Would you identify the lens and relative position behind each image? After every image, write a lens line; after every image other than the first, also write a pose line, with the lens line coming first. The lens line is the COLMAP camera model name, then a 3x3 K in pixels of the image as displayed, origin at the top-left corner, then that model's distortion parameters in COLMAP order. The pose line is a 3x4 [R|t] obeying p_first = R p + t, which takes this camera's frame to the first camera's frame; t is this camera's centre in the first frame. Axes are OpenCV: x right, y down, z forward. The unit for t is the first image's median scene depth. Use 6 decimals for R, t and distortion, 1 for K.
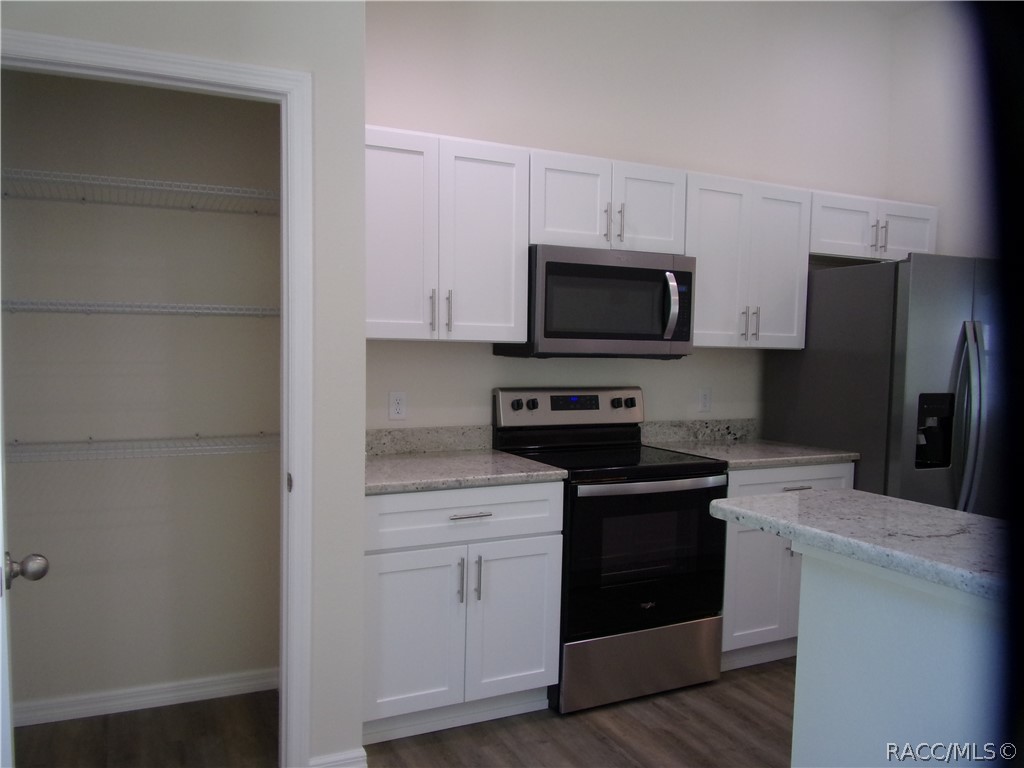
lens RADIAL K [[756.6, 0, 465.6], [0, 756.6, 401.5], [0, 0, 1]] dist [0.001937, 0.010975]
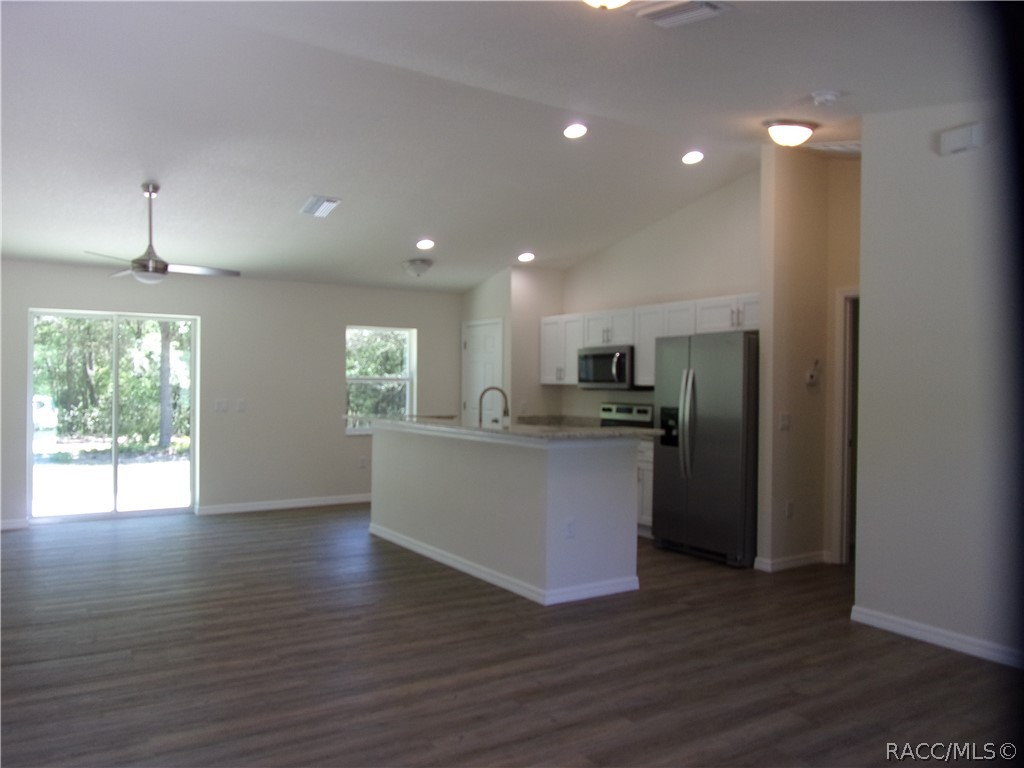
lens RADIAL K [[756.6, 0, 497.5], [0, 756.6, 378.3], [0, 0, 1]] dist [0.001937, 0.010975]
pose [[0.148002, -0.024802, -0.988676, 2.413637], [-0.076862, 0.996373, -0.036501, 0.019248], [0.985996, 0.081394, 0.145559, 0.280721]]
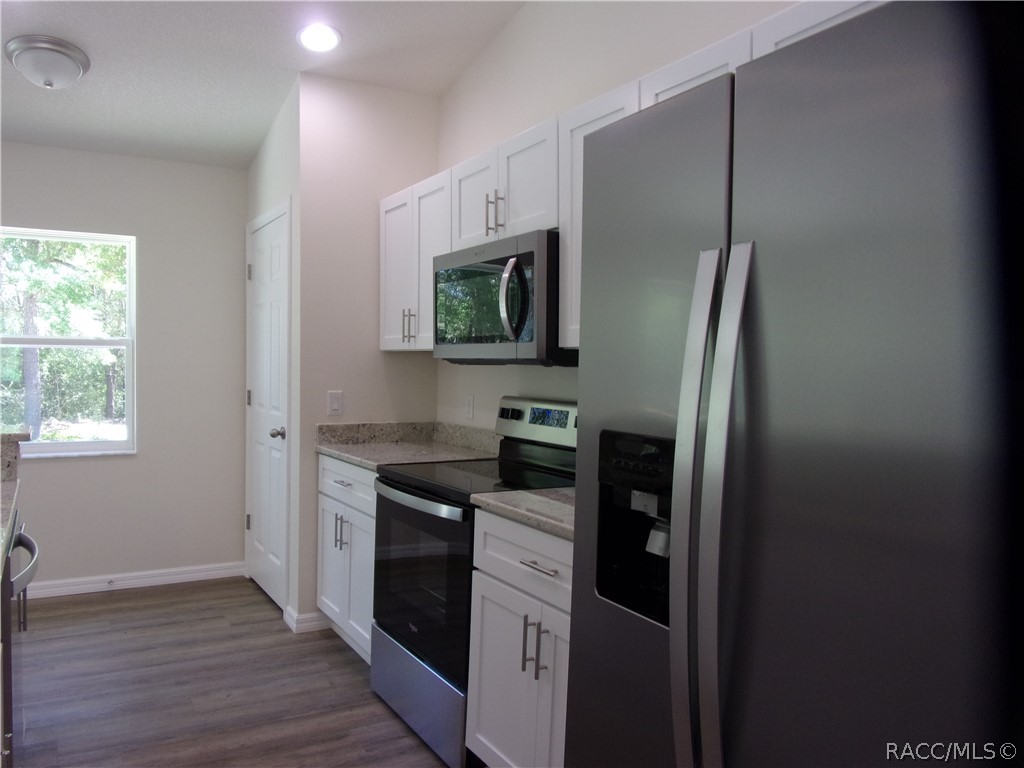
lens RADIAL K [[756.6, 0, 473.7], [0, 756.6, 392.7], [0, 0, 1]] dist [0.001937, 0.010975]
pose [[0.076285, 0.022374, -0.996835, 1.022114], [-0.080147, 0.996651, 0.016237, -0.034315], [0.993860, 0.078654, 0.077823, 0.861482]]
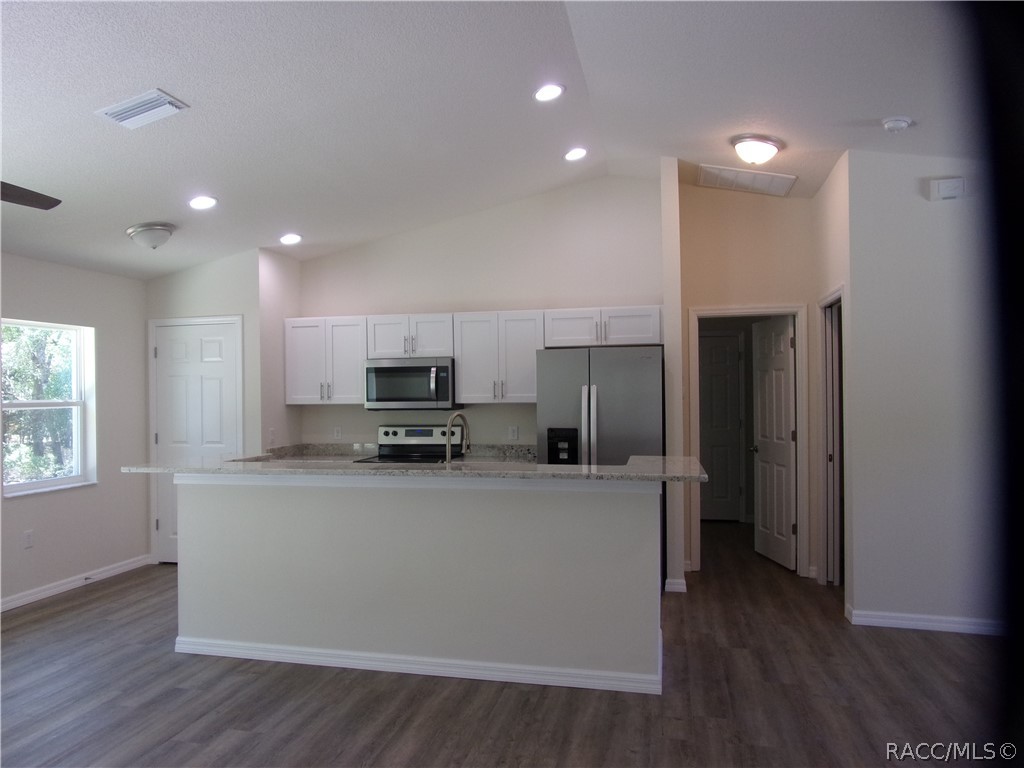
lens RADIAL K [[756.6, 0, 480.5], [0, 756.6, 379.3], [0, 0, 1]] dist [0.001937, 0.010975]
pose [[0.782687, -0.036228, -0.621361, 1.519509], [-0.018699, 0.996485, -0.081652, 0.020428], [0.622135, 0.075527, 0.779258, -0.445865]]
